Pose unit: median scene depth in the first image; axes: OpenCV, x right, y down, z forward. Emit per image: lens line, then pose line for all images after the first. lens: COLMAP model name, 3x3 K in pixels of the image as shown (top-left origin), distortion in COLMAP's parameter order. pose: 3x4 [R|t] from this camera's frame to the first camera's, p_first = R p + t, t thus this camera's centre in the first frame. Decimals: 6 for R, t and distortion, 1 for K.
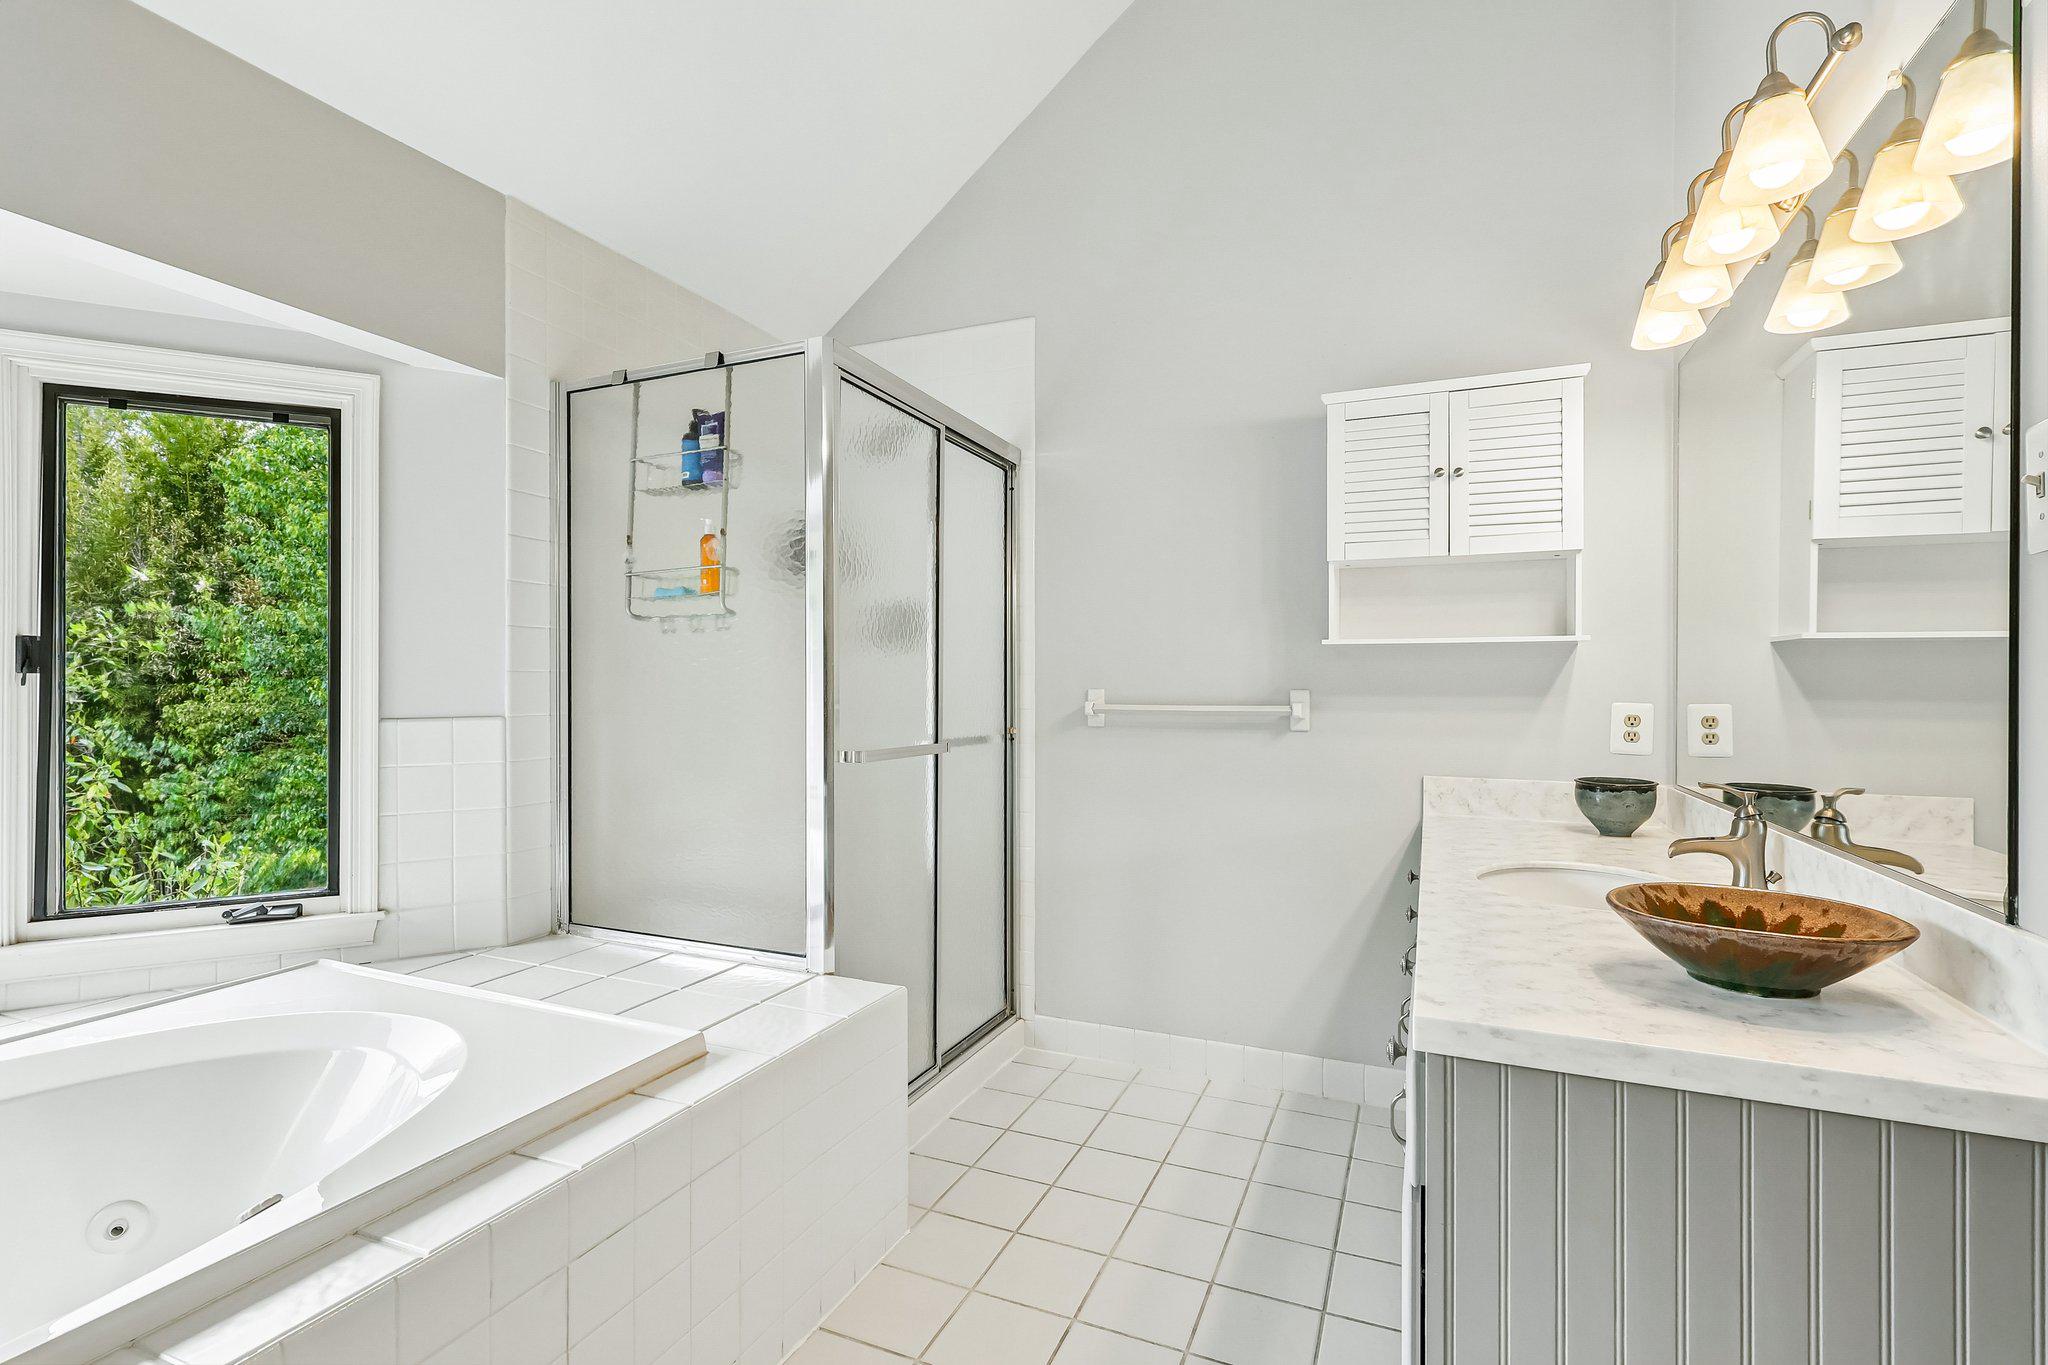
lens RADIAL K [[947.6, 0, 1021.3], [0, 947.6, 686.7], [0, 0, 1]] dist [-0.000527, 0.001866]
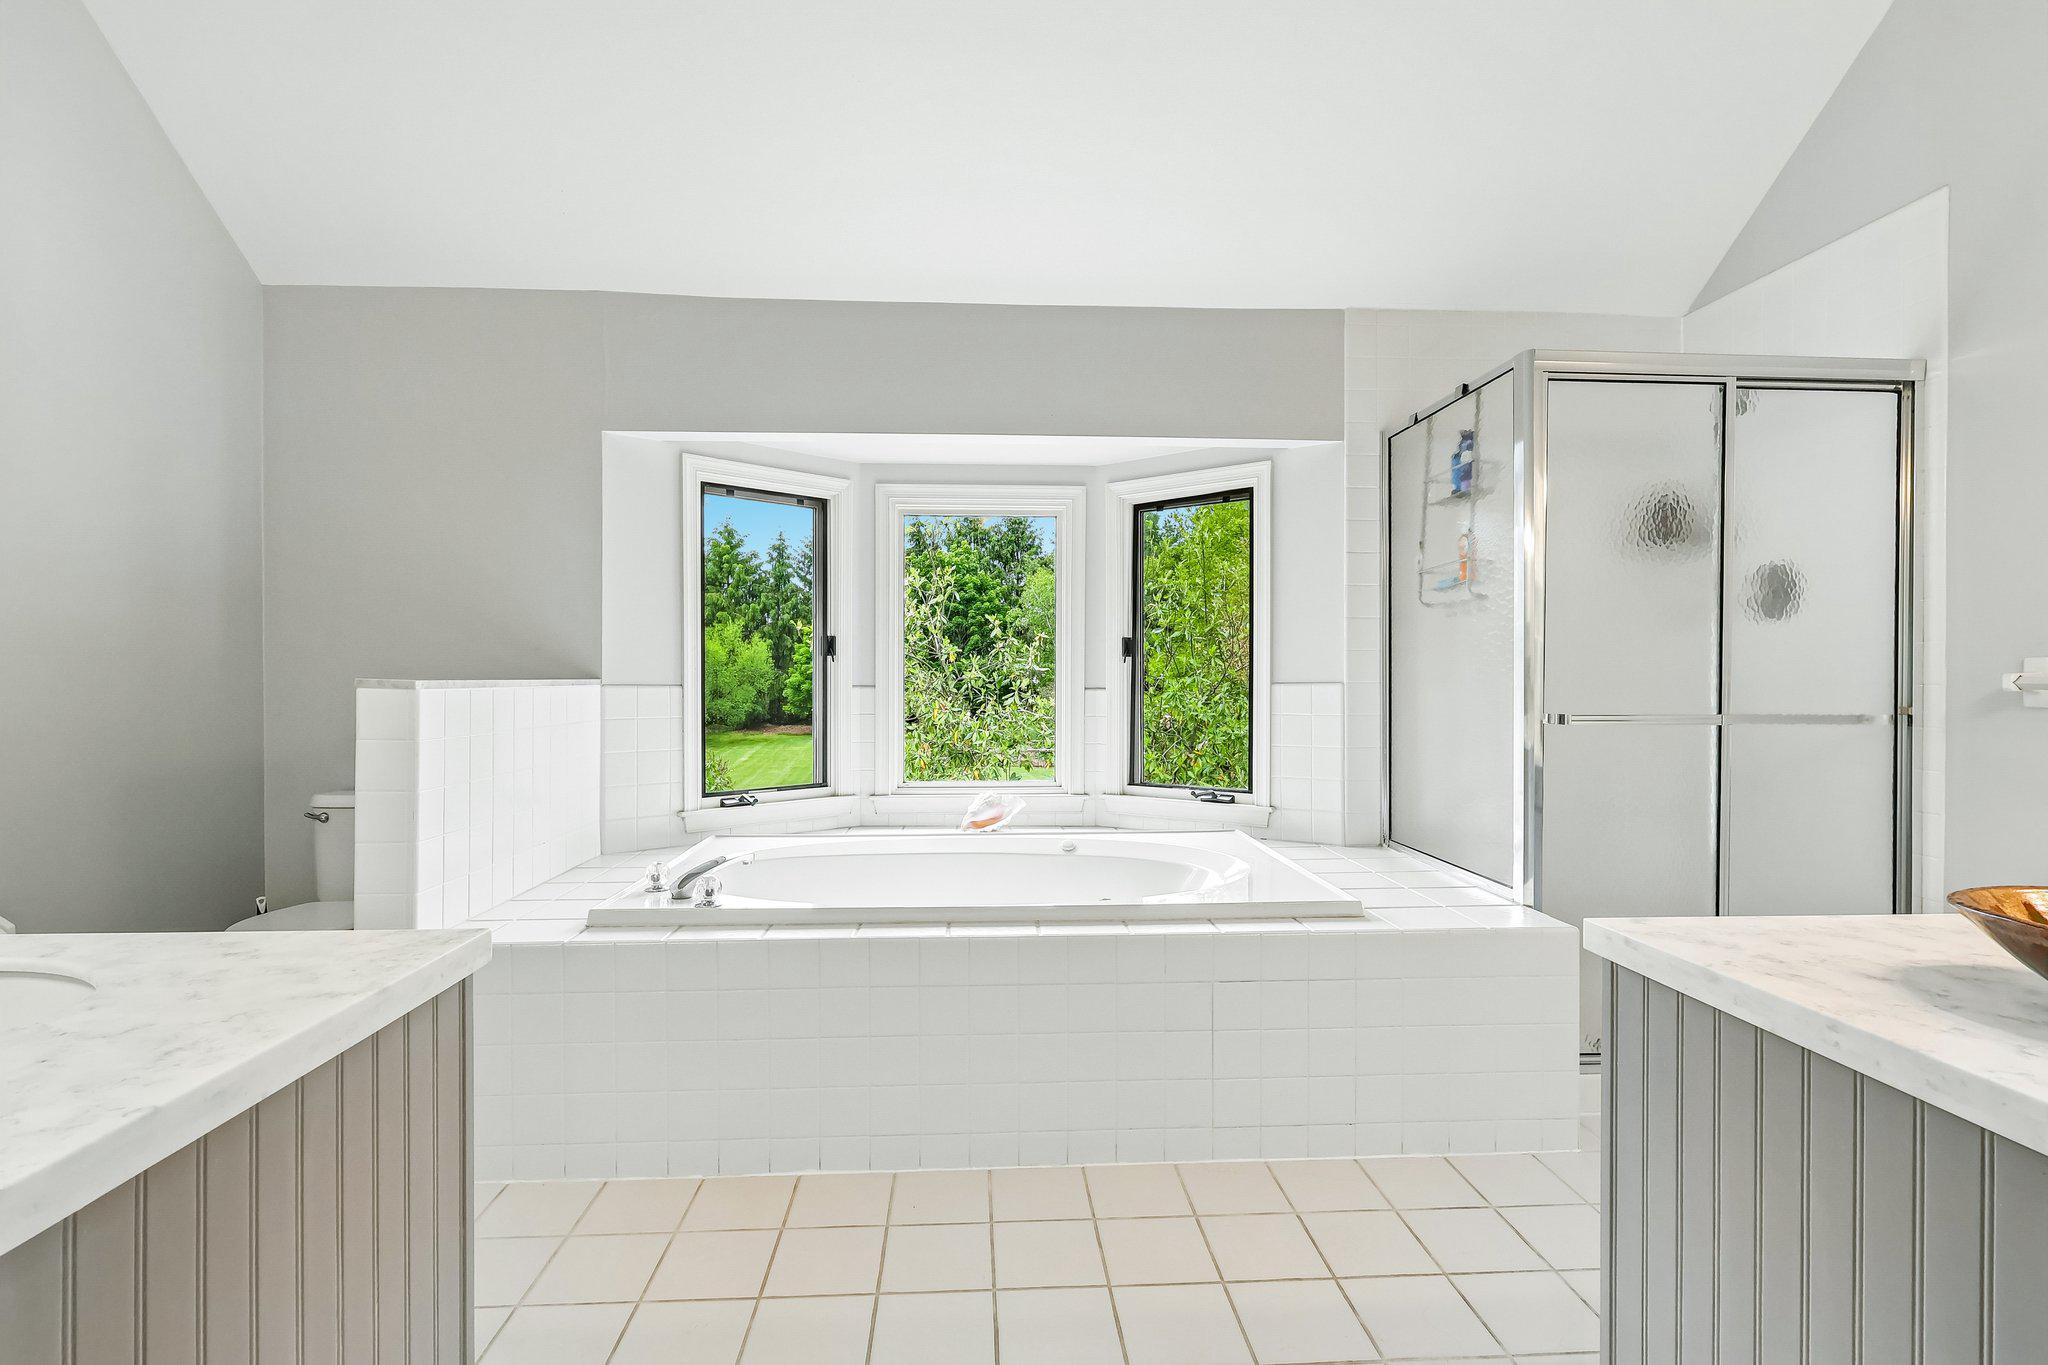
lens RADIAL K [[947.6, 0, 1028.5], [0, 947.6, 686.5], [0, 0, 1]] dist [-0.000527, 0.001866]
pose [[0.460162, 0.008831, -0.887791, 0.490234], [0.002762, 0.999931, 0.011379, 0.020487], [0.887830, -0.007689, 0.460106, -0.059277]]
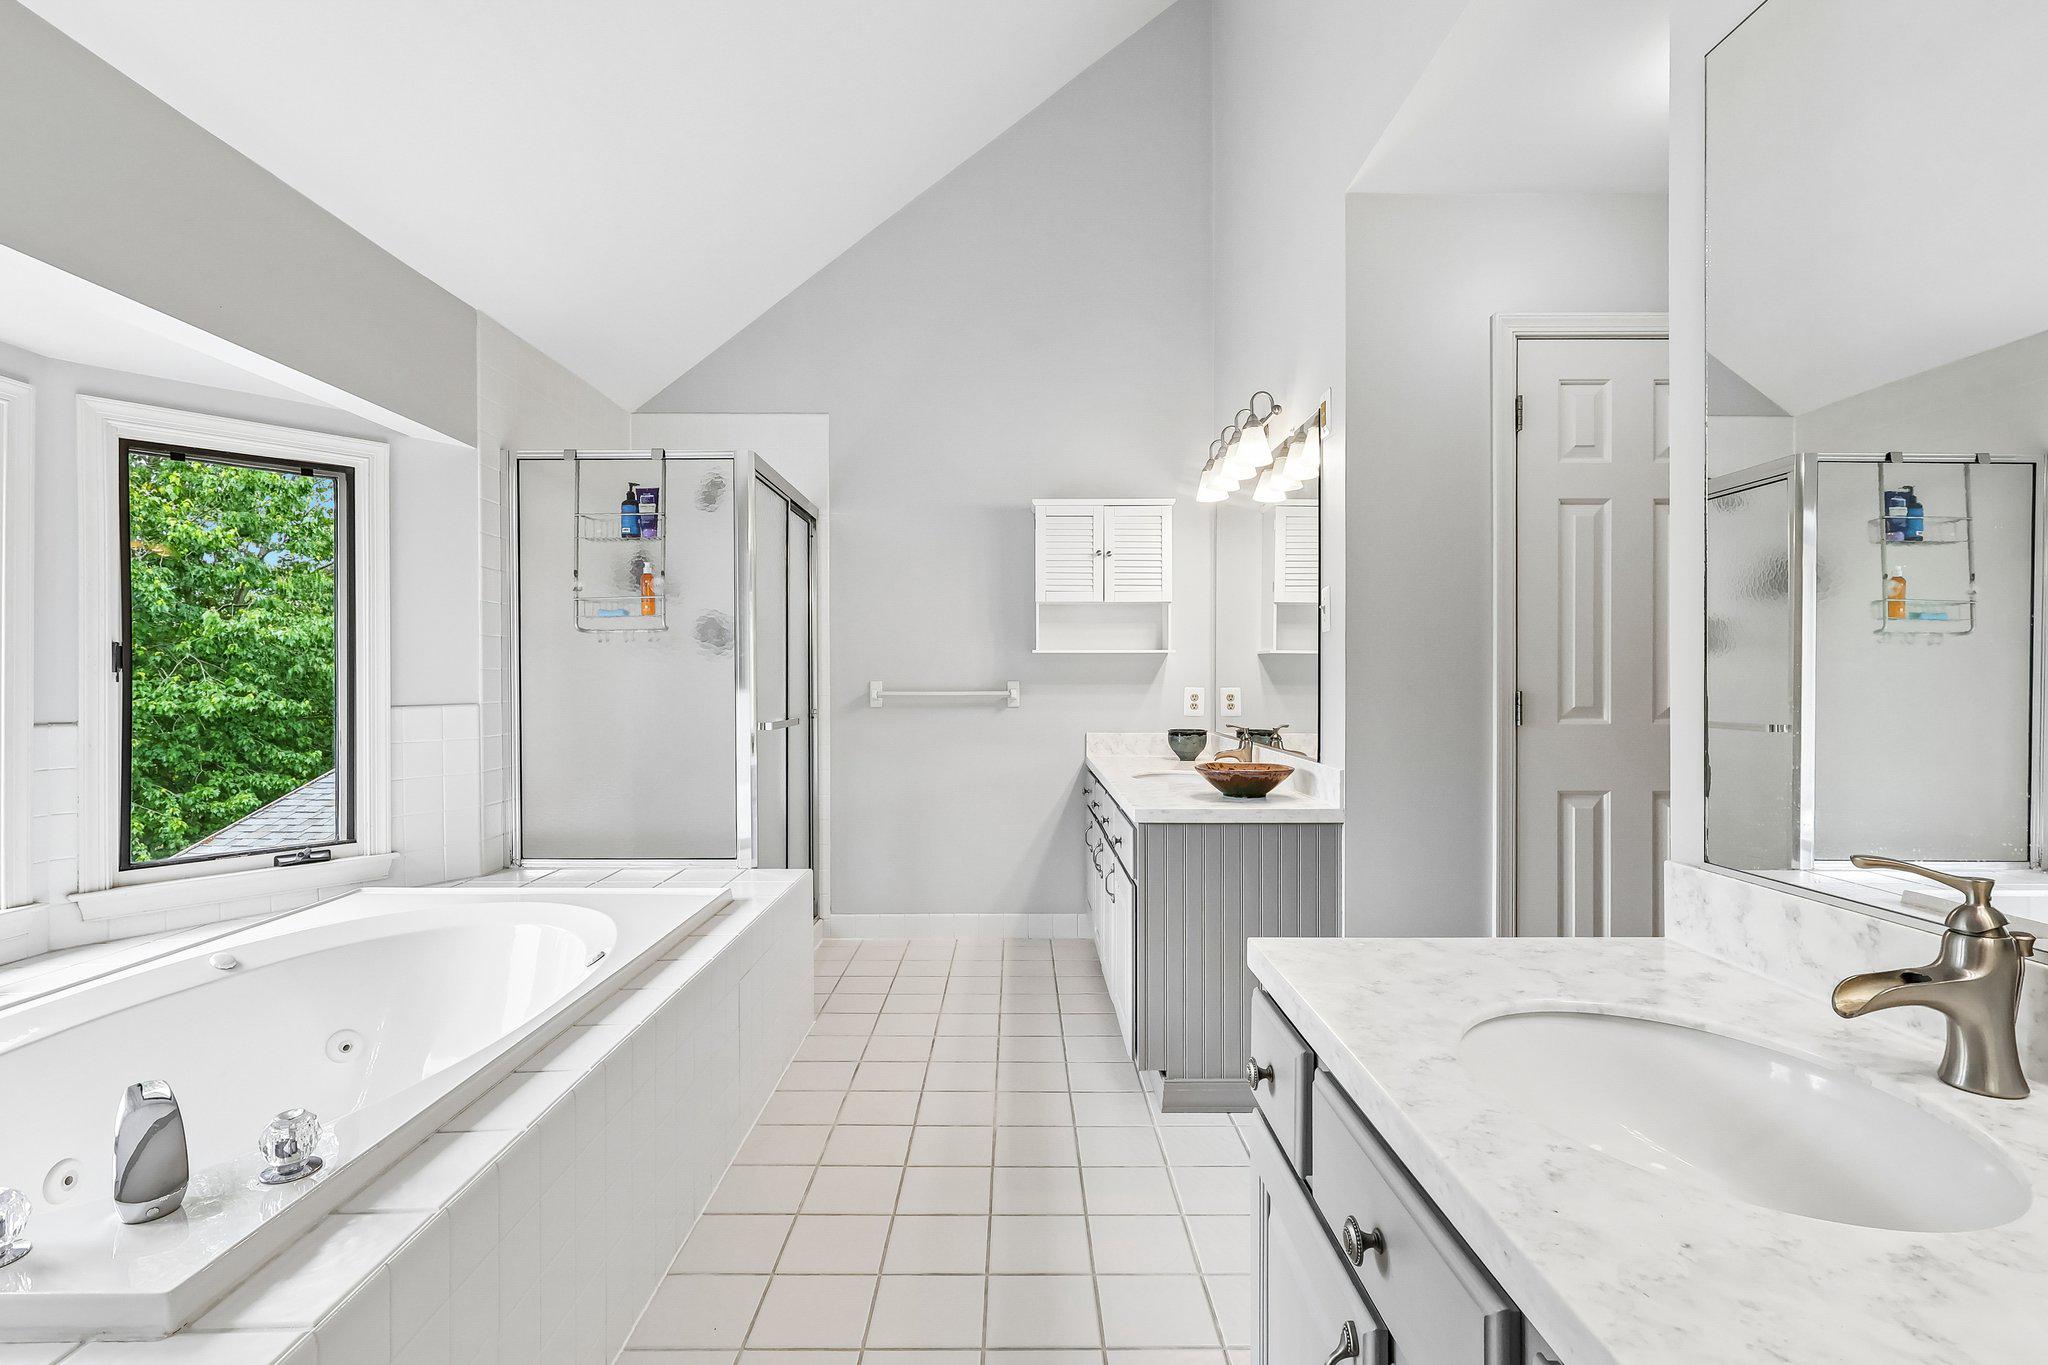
lens RADIAL K [[947.6, 0, 1020.2], [0, 947.6, 681.9], [0, 0, 1]] dist [-0.000527, 0.001866]
pose [[0.916776, -0.004911, 0.399371, -0.383475], [0.002616, 0.999977, 0.006290, -0.005537], [-0.399392, -0.004722, 0.916768, -0.524989]]
